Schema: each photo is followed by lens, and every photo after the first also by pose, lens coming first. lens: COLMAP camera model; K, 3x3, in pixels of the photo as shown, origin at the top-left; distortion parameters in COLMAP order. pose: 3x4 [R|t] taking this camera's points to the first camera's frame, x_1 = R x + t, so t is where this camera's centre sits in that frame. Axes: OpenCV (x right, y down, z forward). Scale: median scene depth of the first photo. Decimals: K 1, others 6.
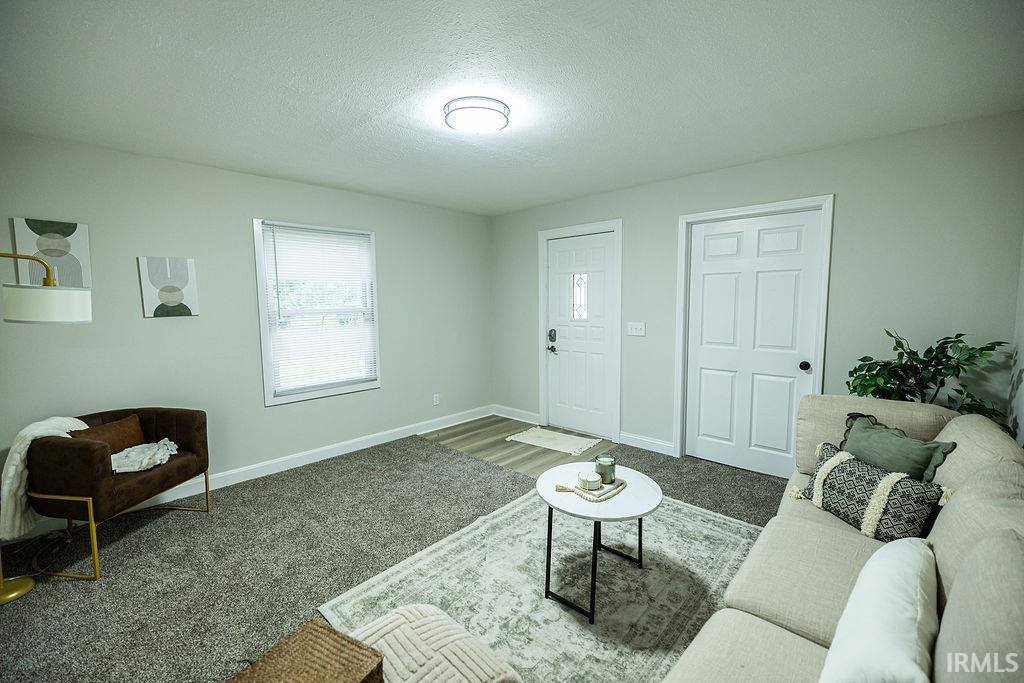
lens RADIAL K [[428.2, 0, 509.5], [0, 428.2, 338.8], [0, 0, 1]] dist [-0.001859, -0.000371]
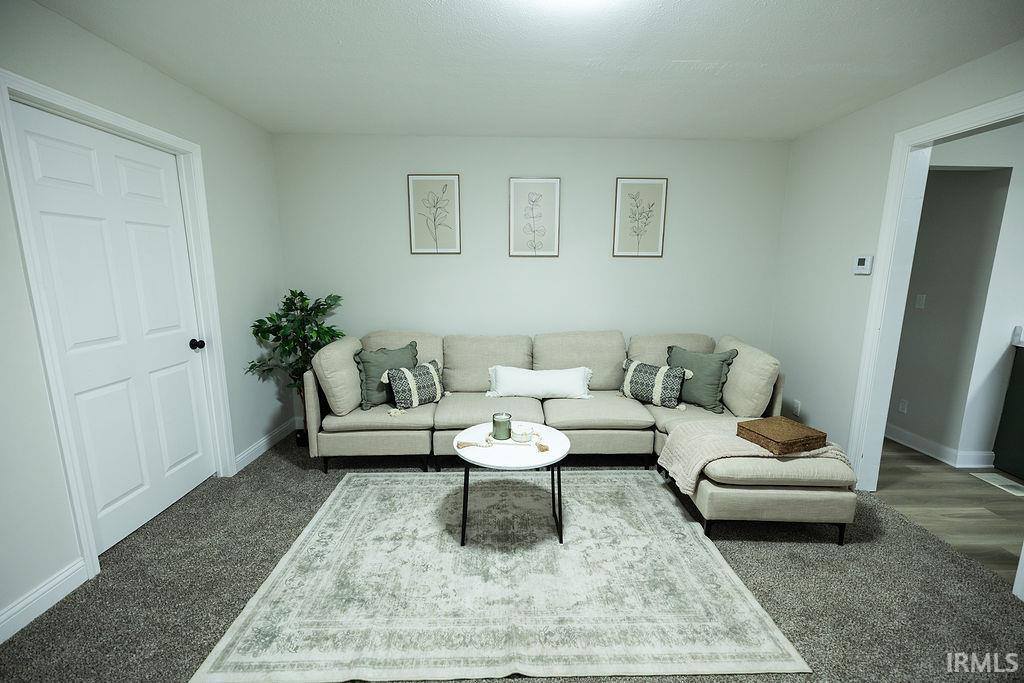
lens RADIAL K [[430.9, 0, 512.0], [0, 430.9, 341.5], [0, 0, 1]] dist [0.002140, 0.000216]
pose [[-0.699848, -0.113345, 0.705242, -0.355401], [0.070945, 0.971418, 0.226526, -0.092764], [-0.710760, 0.208567, -0.671804, 1.143455]]
